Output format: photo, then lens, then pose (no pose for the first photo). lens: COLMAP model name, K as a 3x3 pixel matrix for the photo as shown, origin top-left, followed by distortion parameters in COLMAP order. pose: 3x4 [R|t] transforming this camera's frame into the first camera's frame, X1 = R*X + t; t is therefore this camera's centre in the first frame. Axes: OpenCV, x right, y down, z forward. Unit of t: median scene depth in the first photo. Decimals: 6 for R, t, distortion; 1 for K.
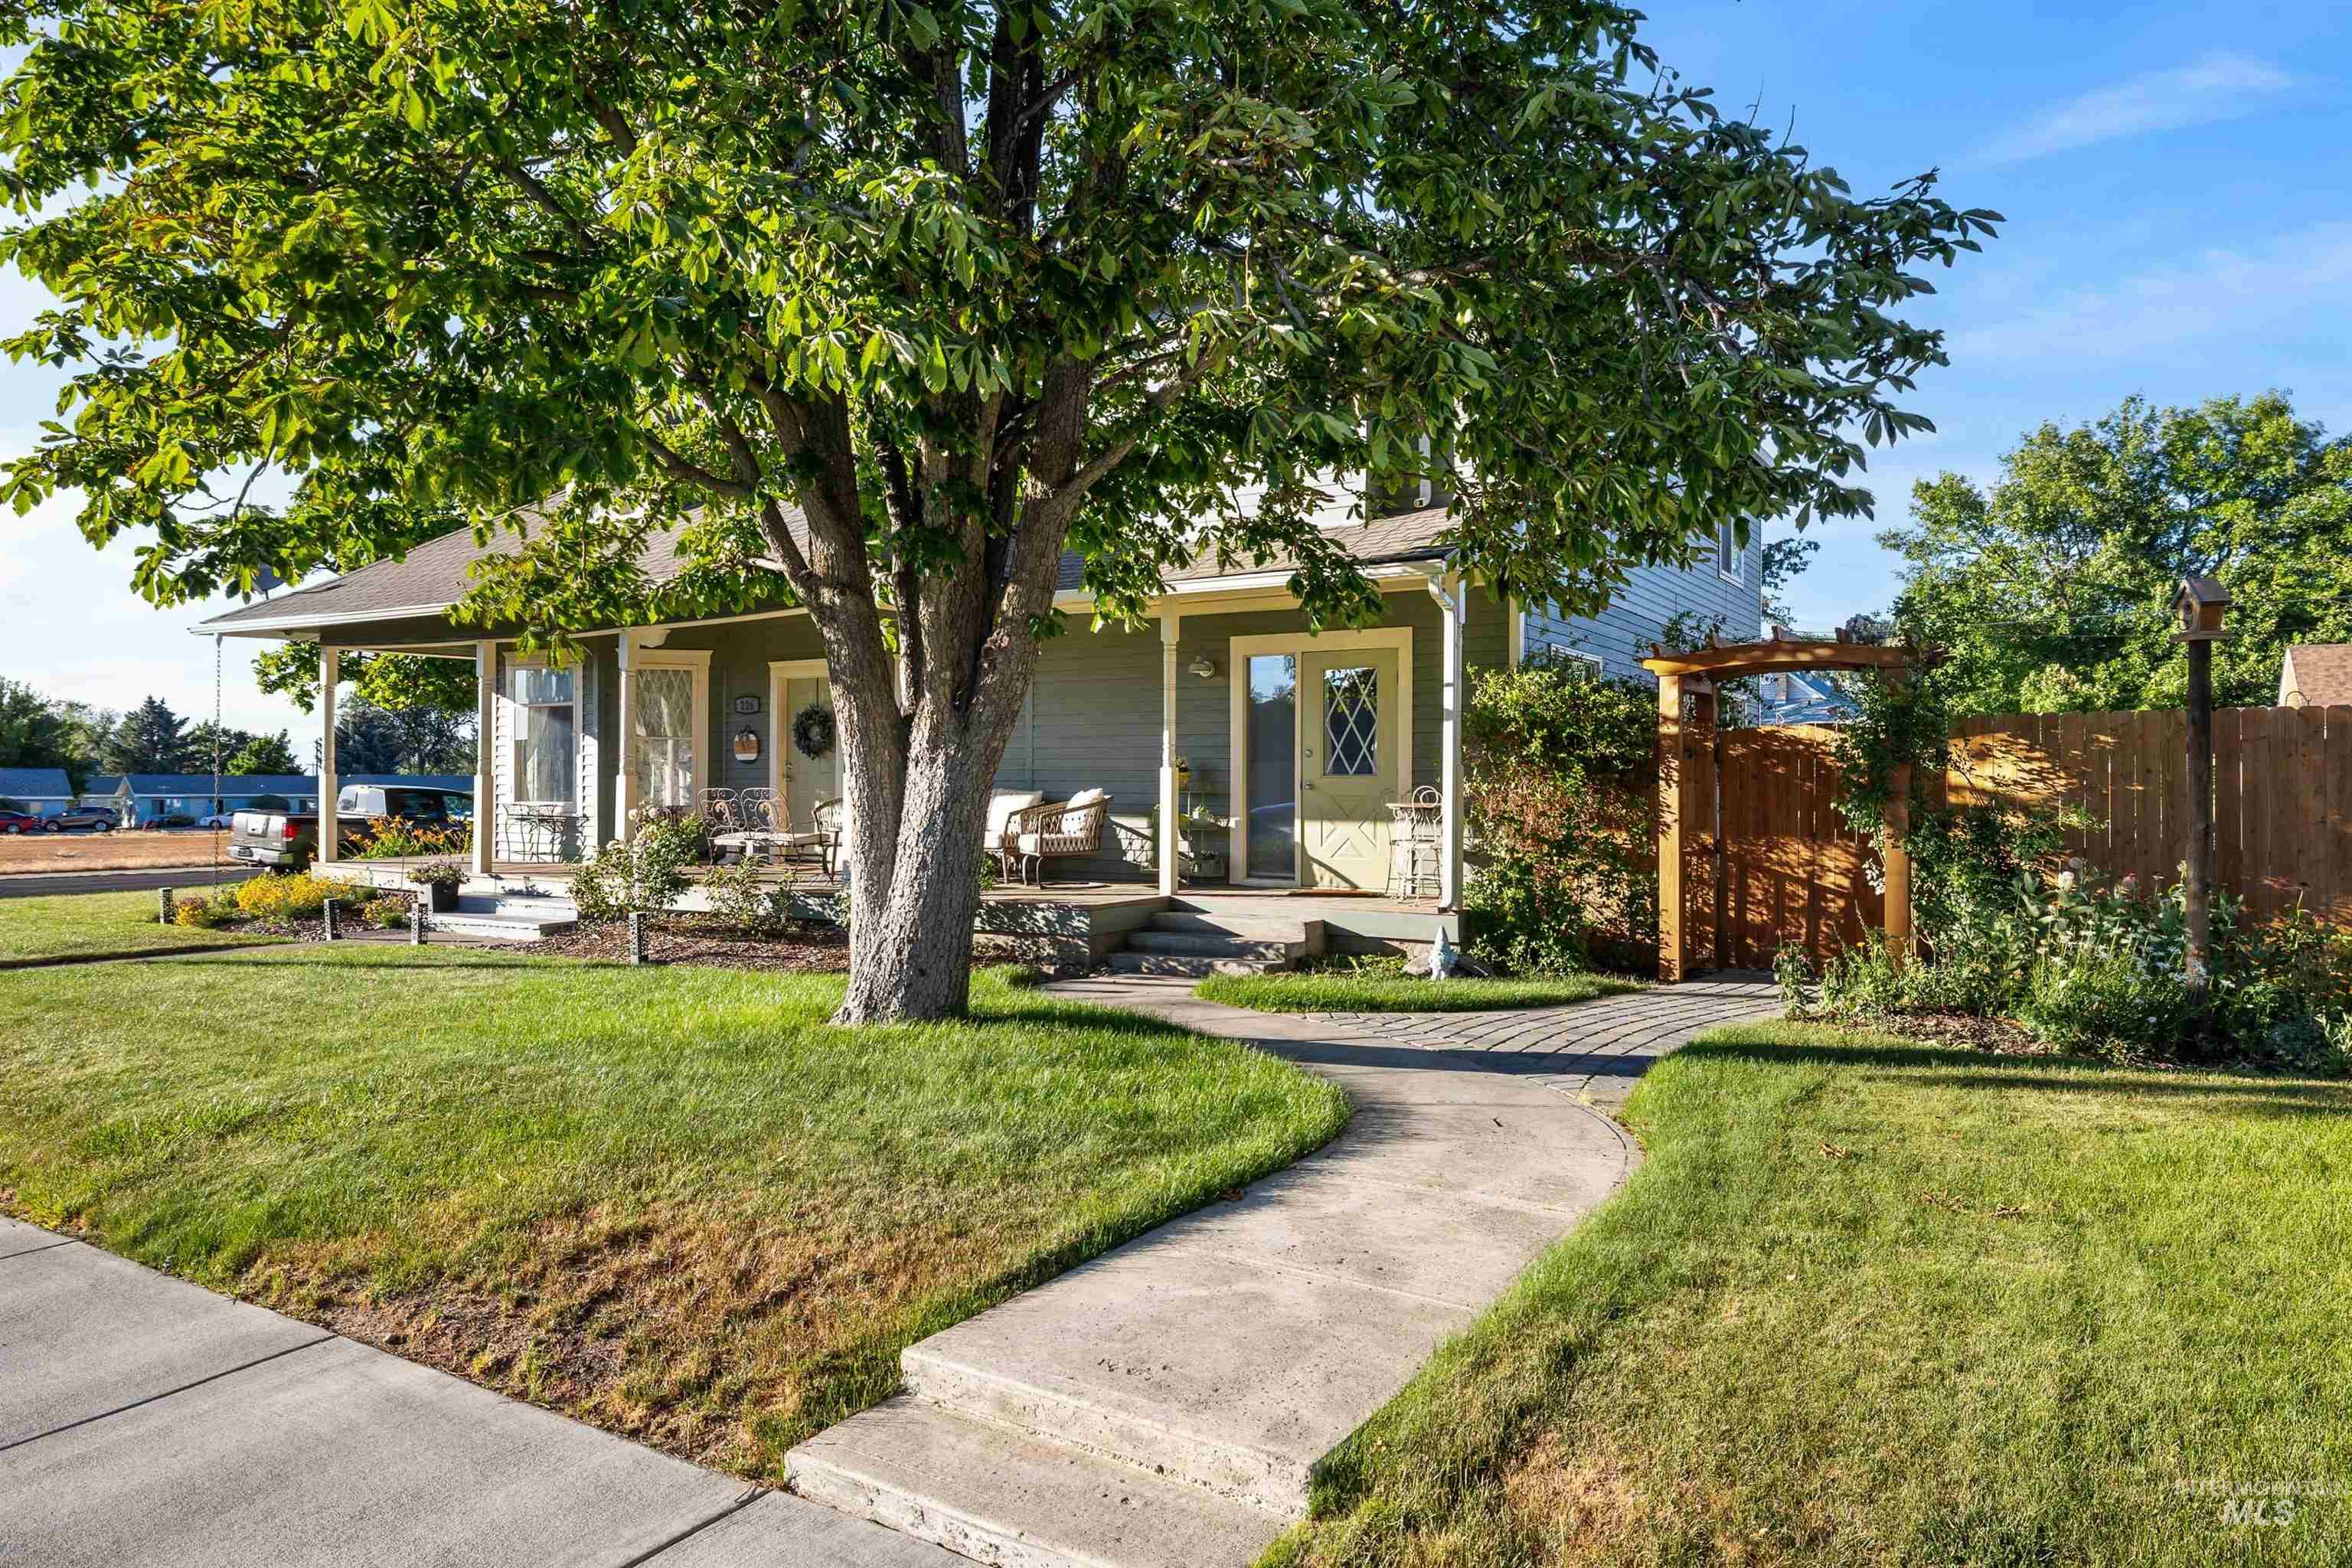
lens RADIAL K [[1454.5, 0, 1174.6], [0, 1454.5, 781.5], [0, 0, 1]] dist [0.006662, 0.000815]
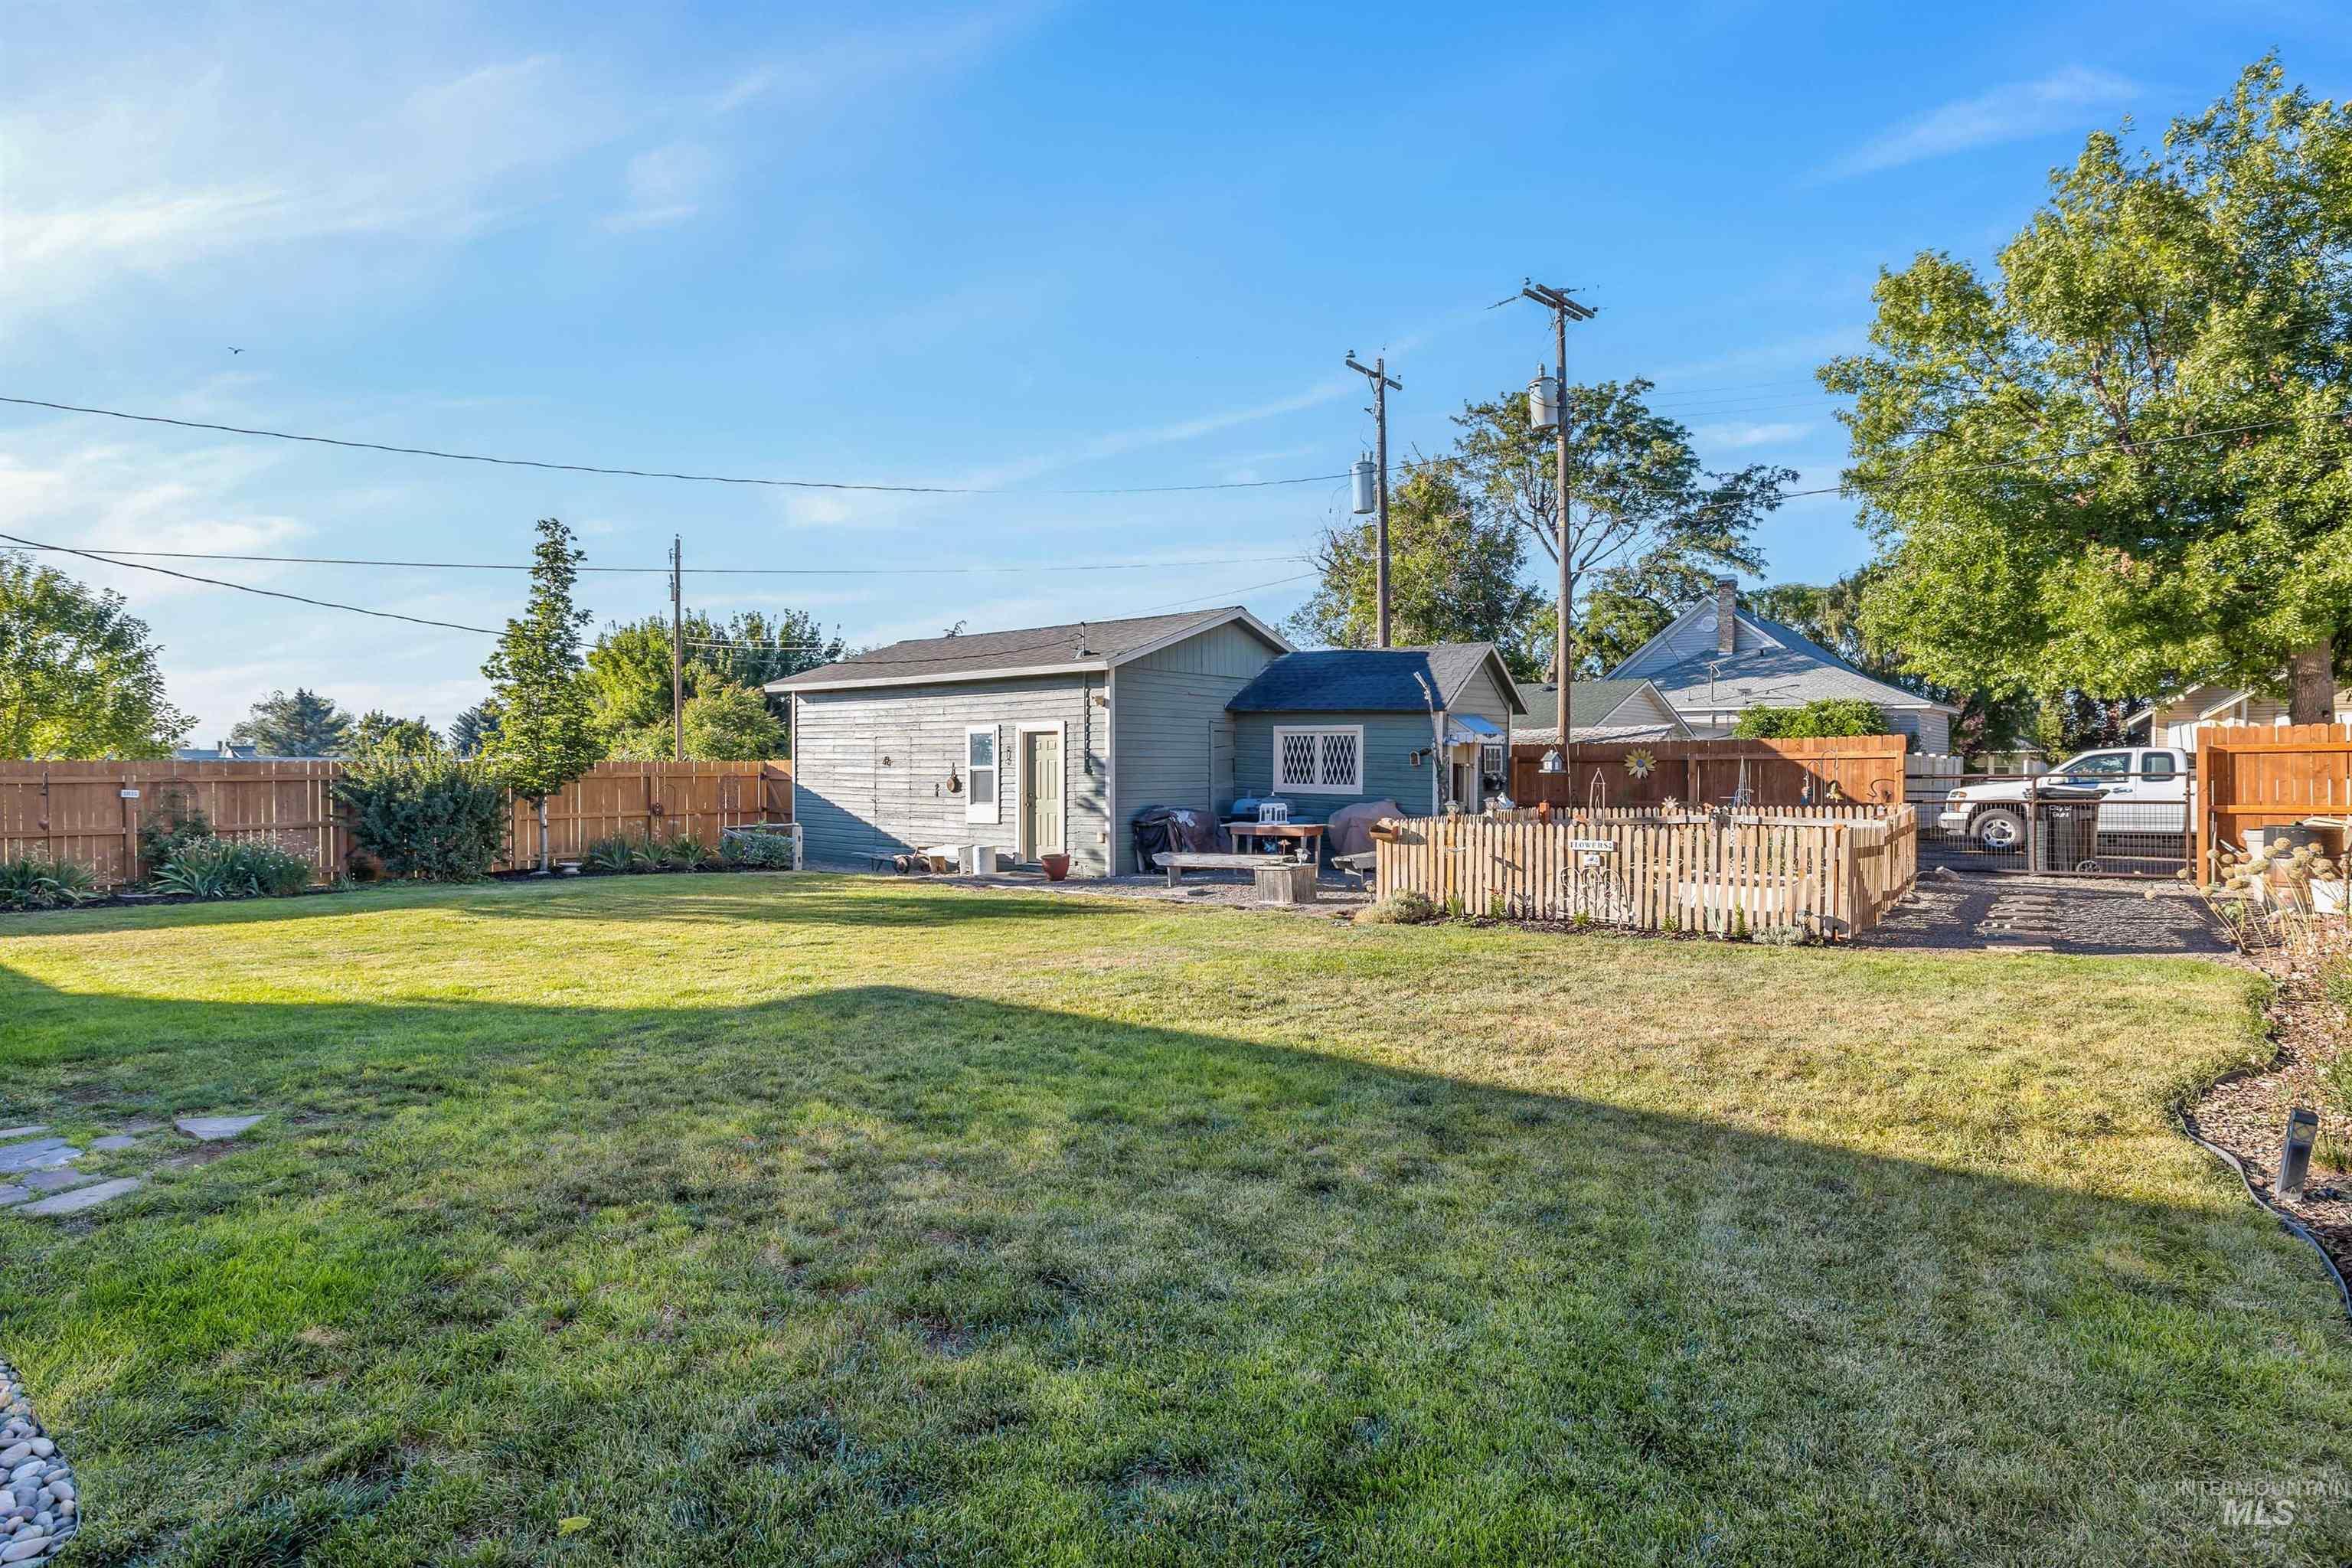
lens RADIAL K [[1214.3, 0, 1175.3], [0, 1214.3, 777.1], [0, 0, 1]] dist [0.003170, -0.000081]
pose [[0.994870, -0.002500, -0.101128, 0.281928], [0.003887, 0.999901, 0.013525, 0.002801], [0.101084, -0.013849, 0.994782, 0.479341]]
